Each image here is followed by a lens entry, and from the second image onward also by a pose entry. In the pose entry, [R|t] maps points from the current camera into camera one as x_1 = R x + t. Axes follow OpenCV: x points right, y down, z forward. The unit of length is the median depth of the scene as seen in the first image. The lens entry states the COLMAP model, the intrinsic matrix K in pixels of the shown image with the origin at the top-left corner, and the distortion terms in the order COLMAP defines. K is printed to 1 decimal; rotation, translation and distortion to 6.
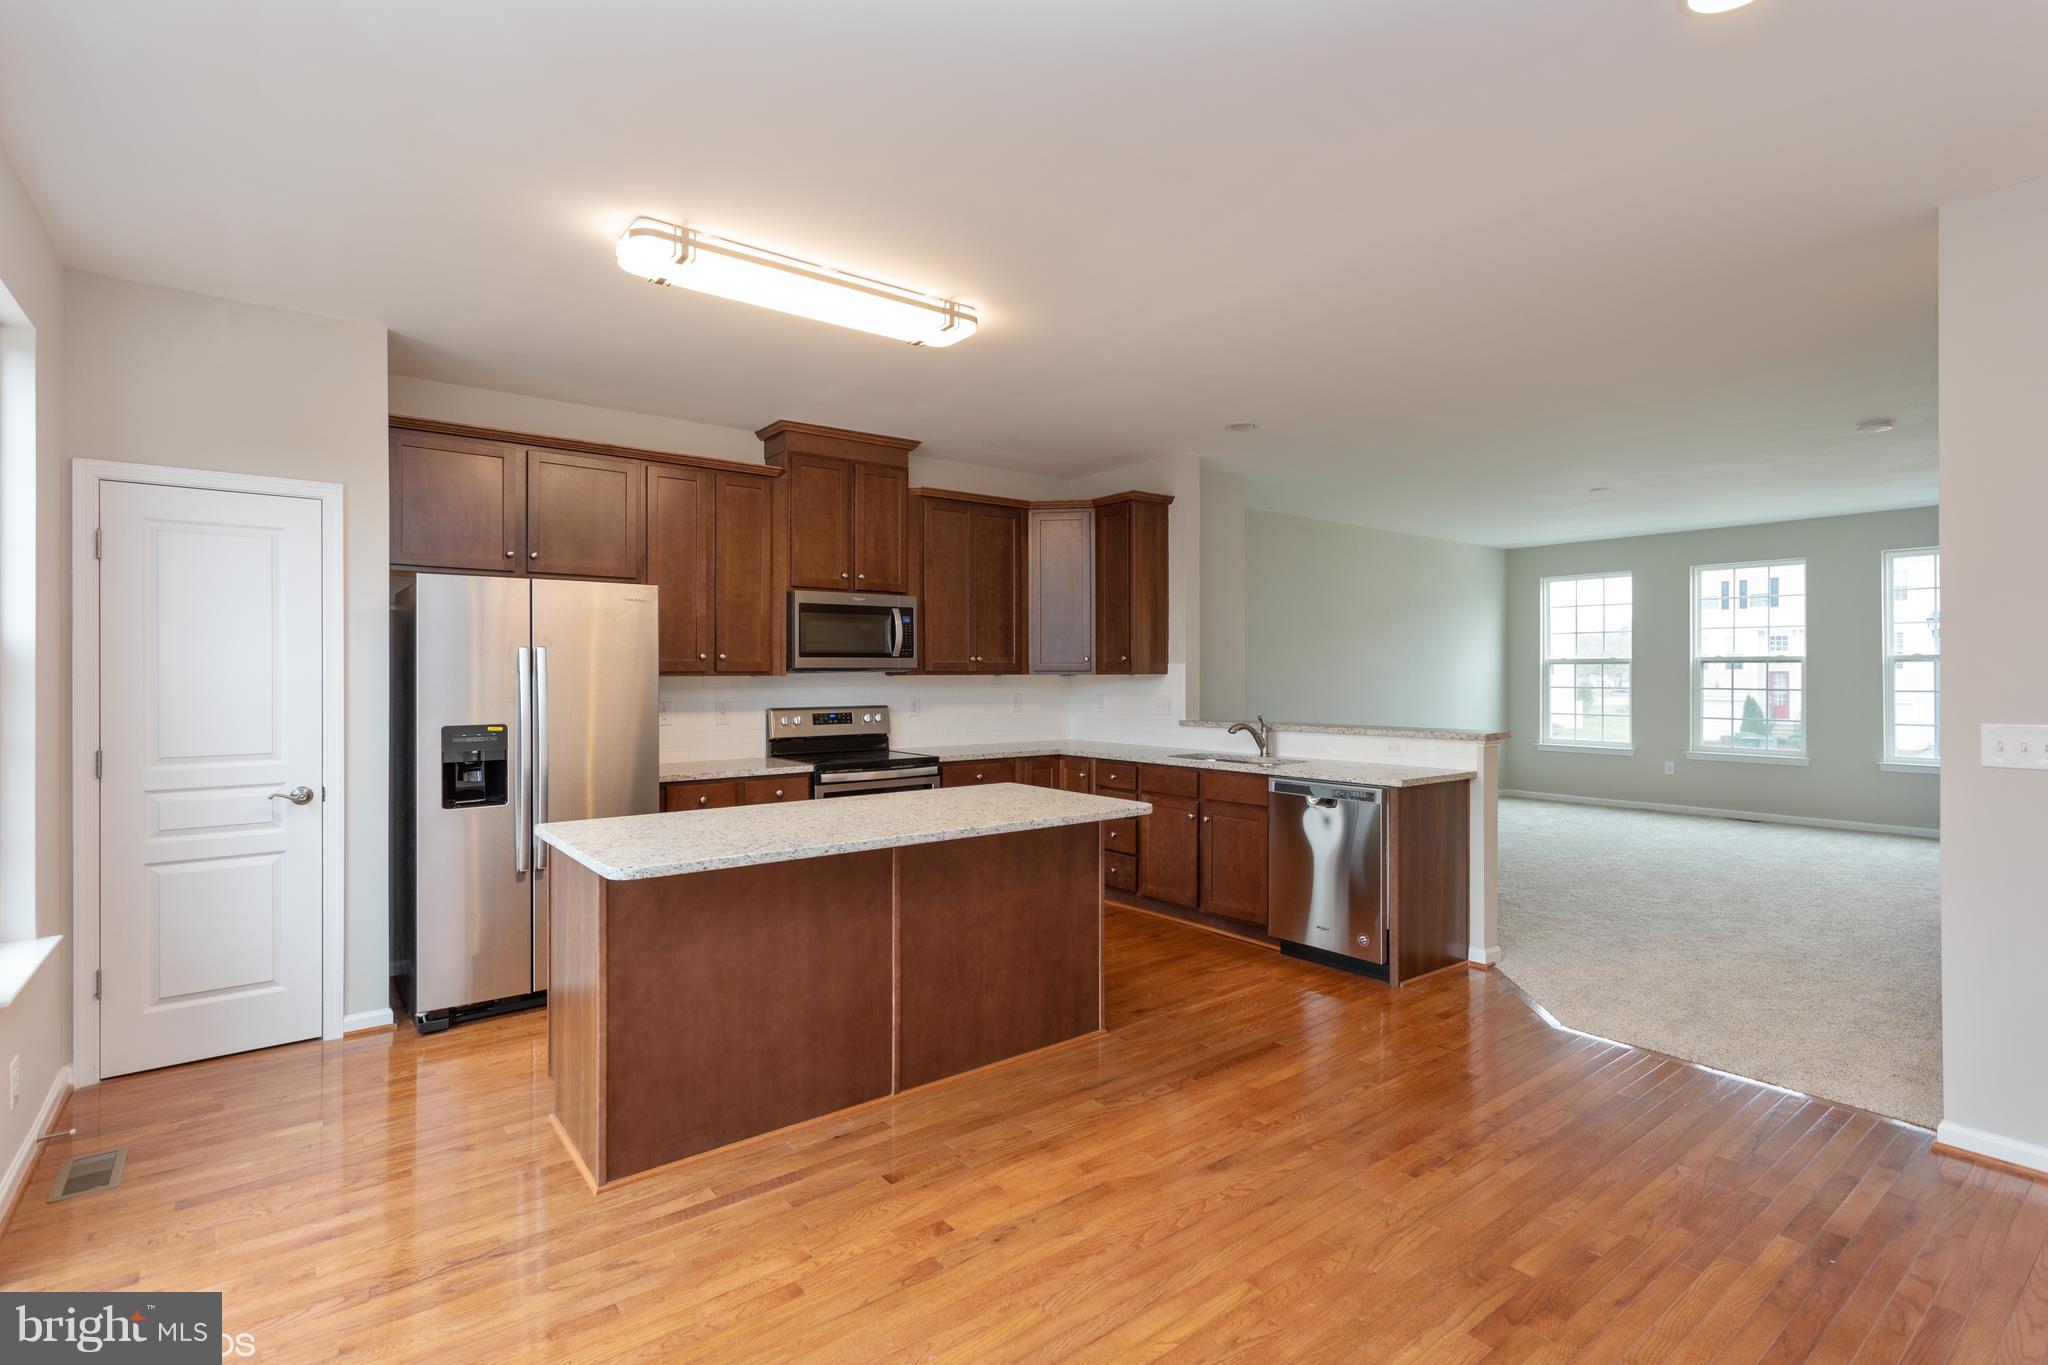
lens RADIAL K [[981.7, 0, 1020.7], [0, 981.7, 669.9], [0, 0, 1]] dist [0.010054, -0.000006]
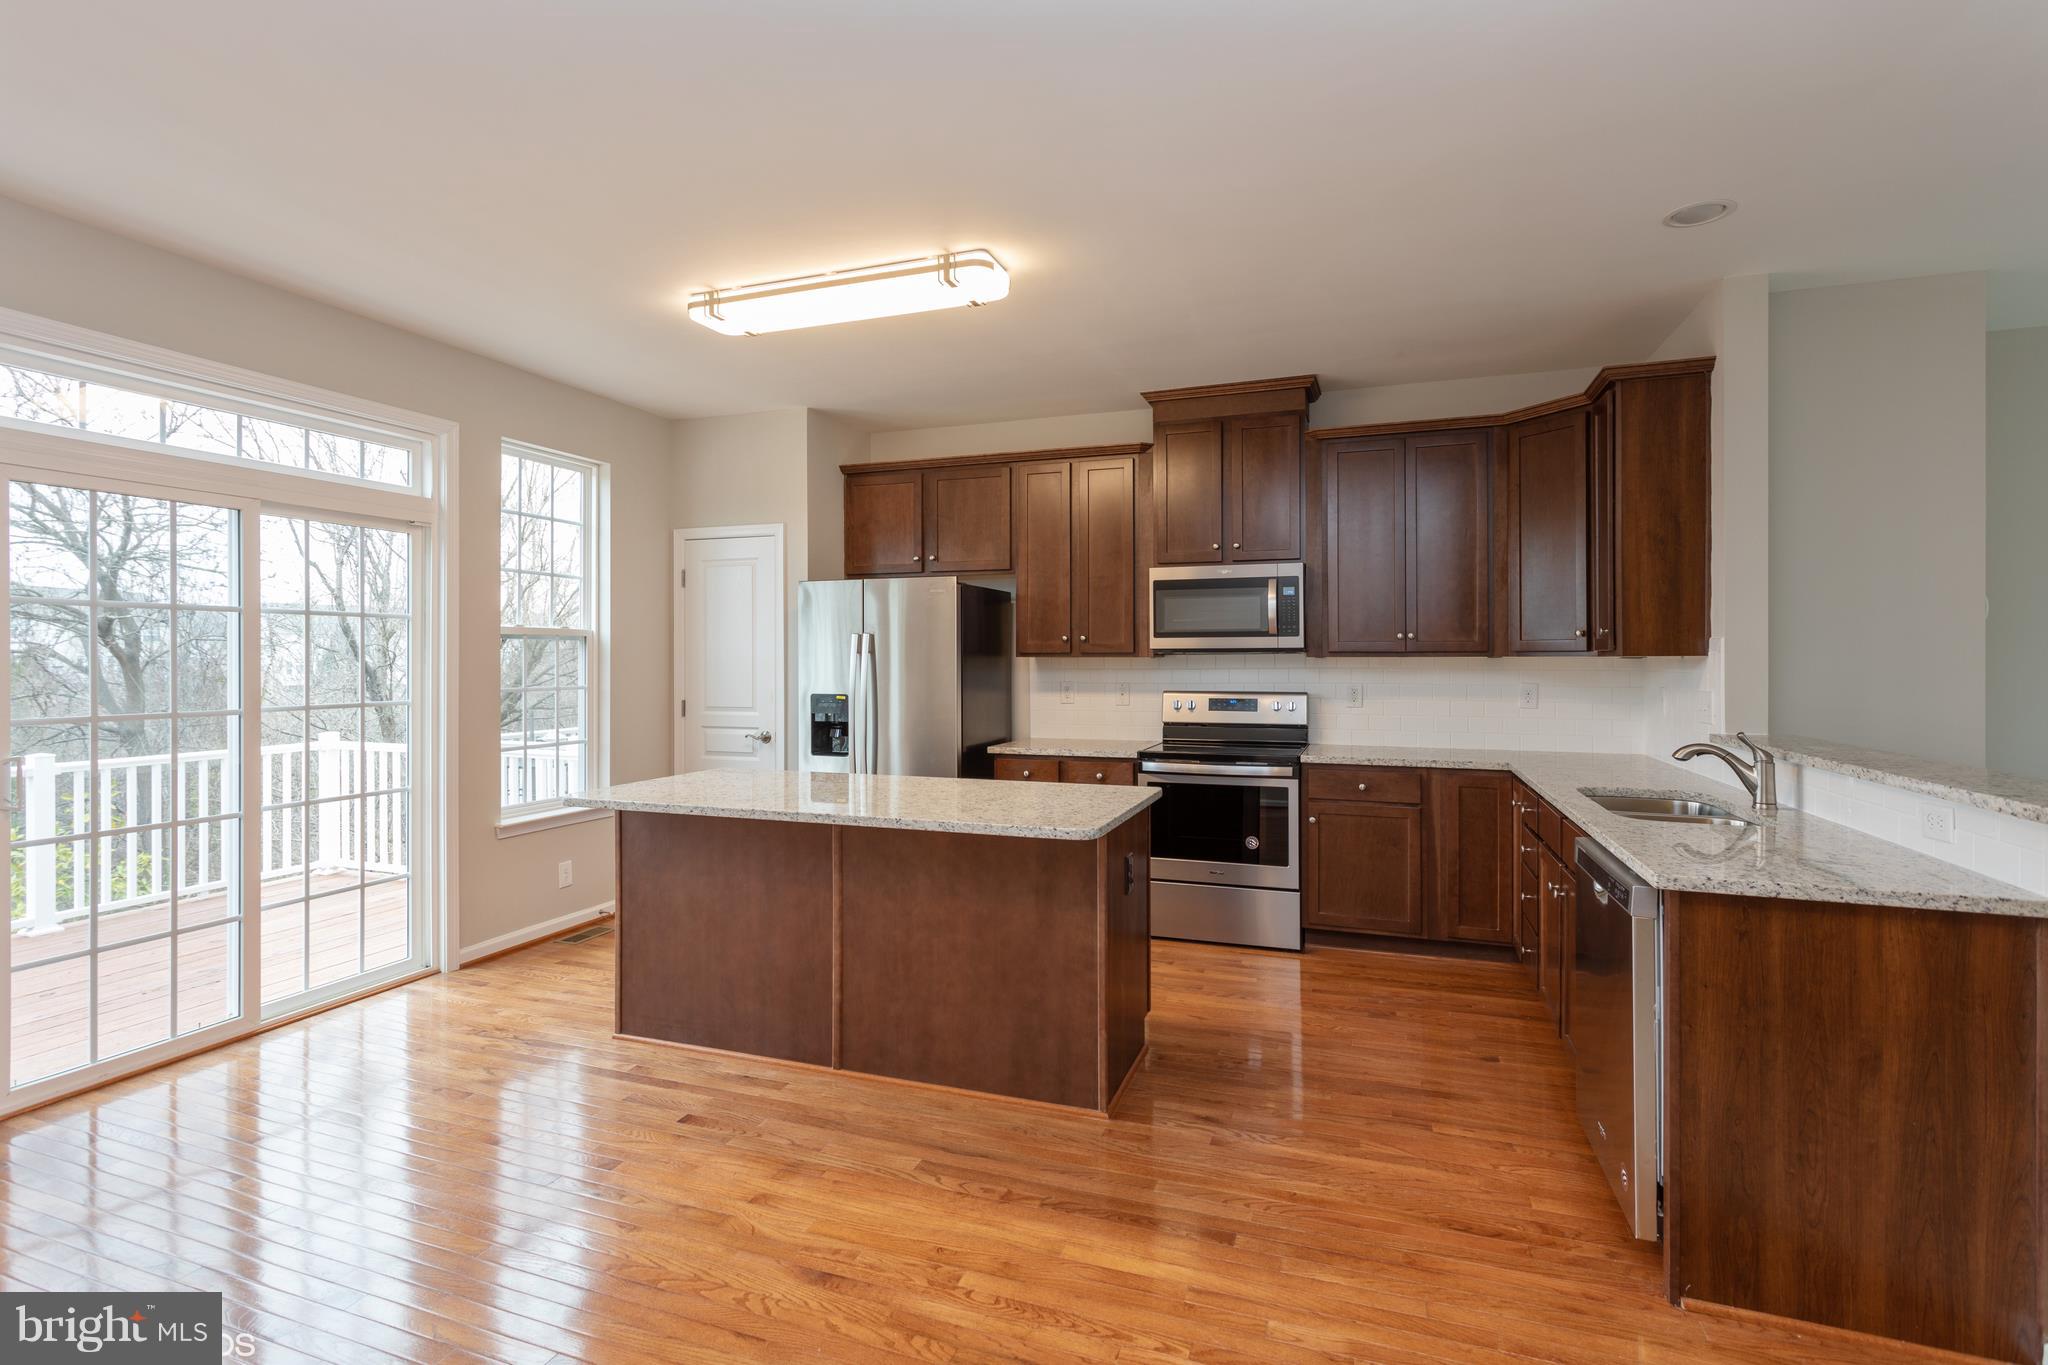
lens RADIAL K [[981.7, 0, 1030.7], [0, 981.7, 652.7], [0, 0, 1]] dist [0.010054, -0.000006]
pose [[0.528895, -0.001696, -0.848686, 0.716213], [0.002524, 0.999997, -0.000426, 0.002333], [0.848684, -0.001917, 0.528897, 0.540249]]
